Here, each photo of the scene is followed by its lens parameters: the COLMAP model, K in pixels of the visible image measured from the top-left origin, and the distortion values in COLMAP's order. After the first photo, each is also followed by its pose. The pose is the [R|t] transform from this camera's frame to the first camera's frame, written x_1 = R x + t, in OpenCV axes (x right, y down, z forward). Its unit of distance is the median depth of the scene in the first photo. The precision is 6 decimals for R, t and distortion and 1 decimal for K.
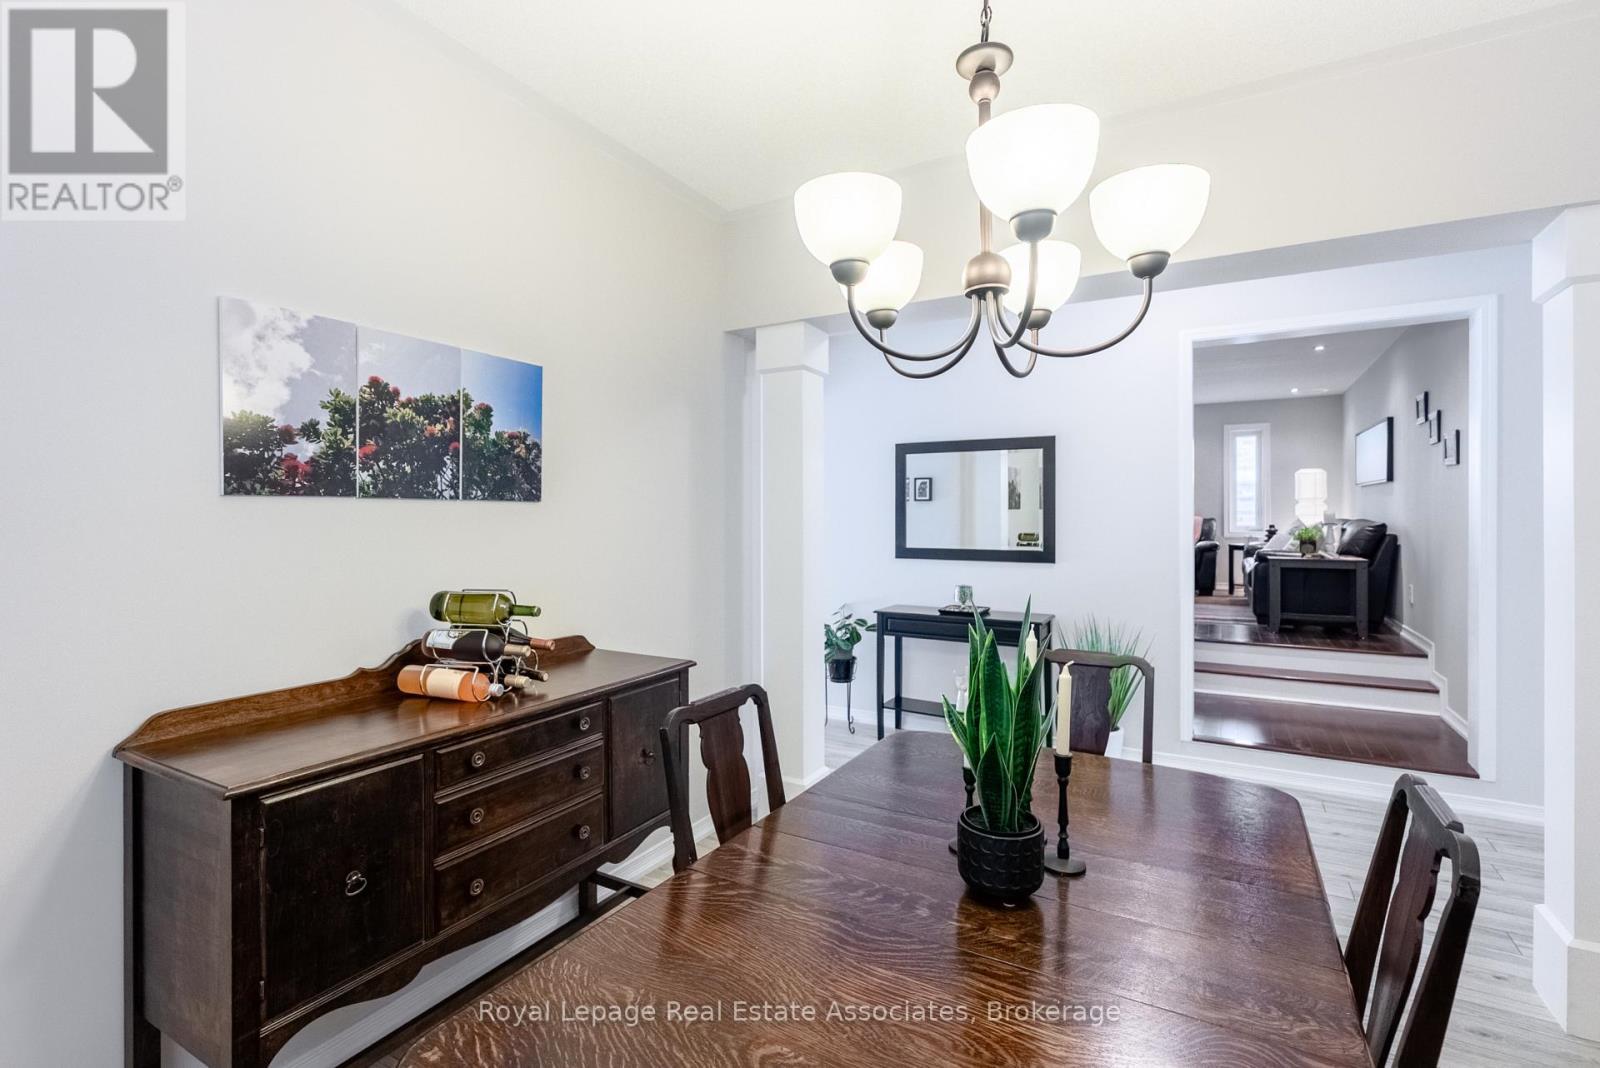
lens RADIAL K [[726.8, 0, 801.0], [0, 726.8, 523.5], [0, 0, 1]] dist [-0.014309, 0.000838]
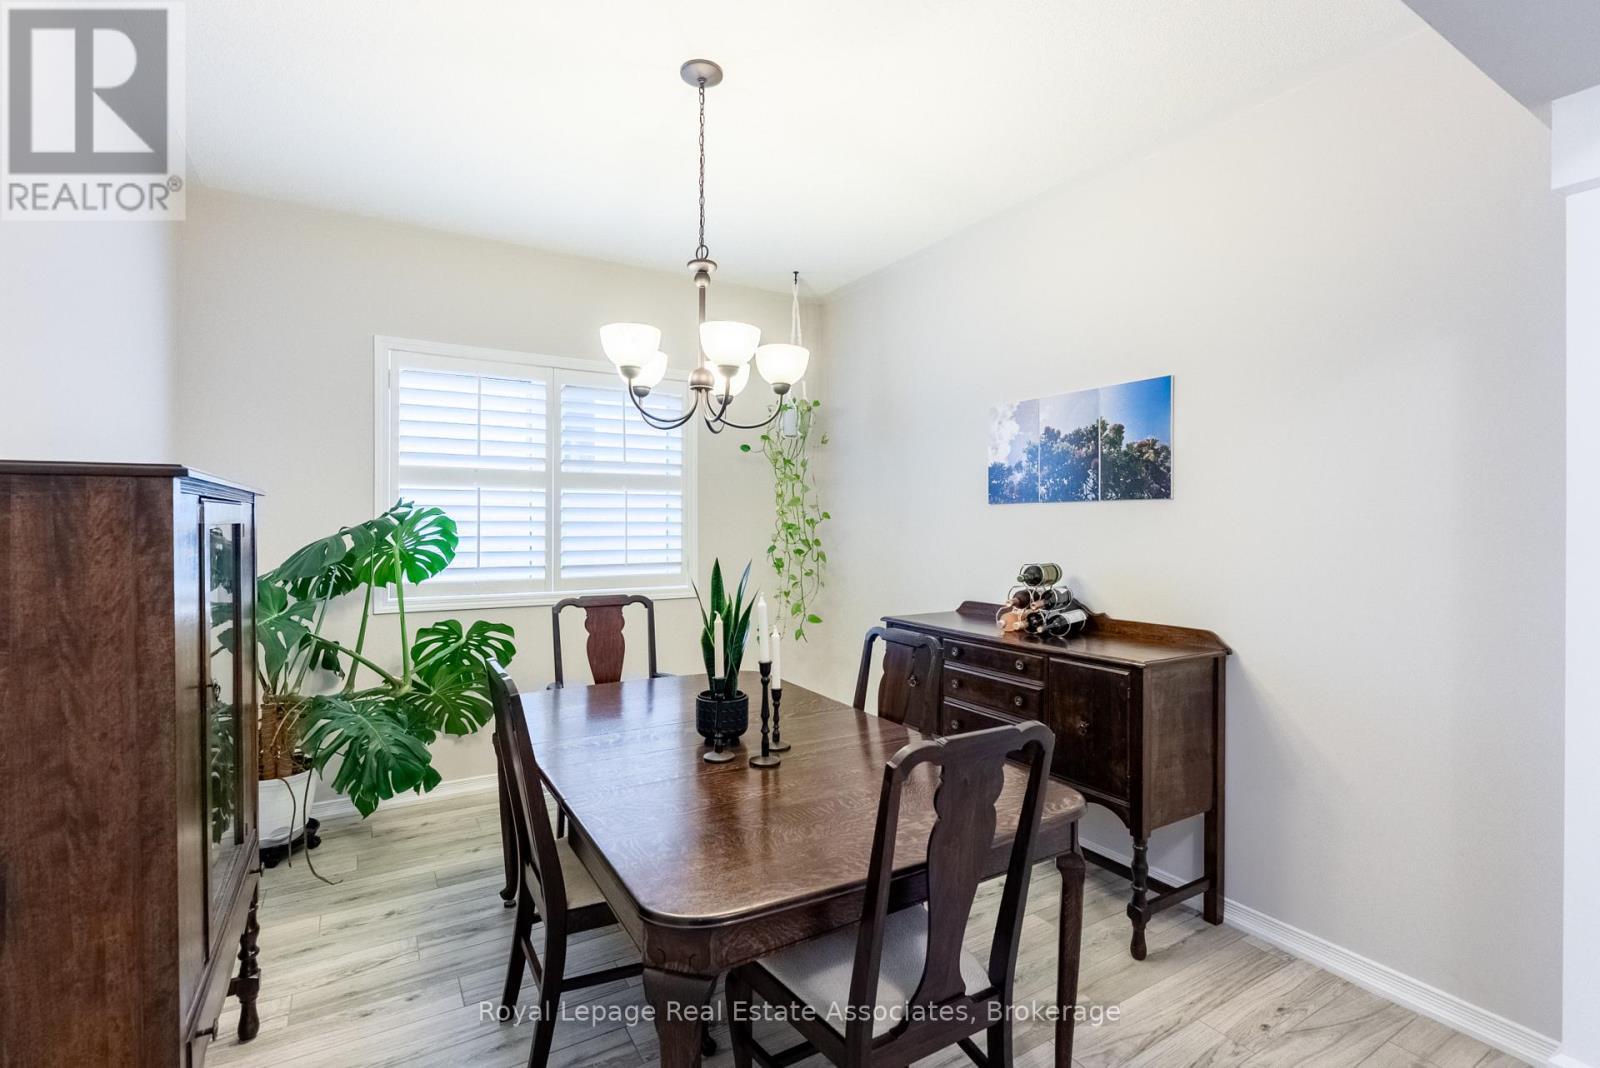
lens RADIAL K [[726.8, 0, 796.1], [0, 726.8, 530.7], [0, 0, 1]] dist [-0.014309, 0.000838]
pose [[-0.486456, 0.011907, -0.873624, 0.994938], [-0.005382, 0.999847, 0.016625, 0.003999], [0.873688, 0.012790, -0.486318, 1.179245]]
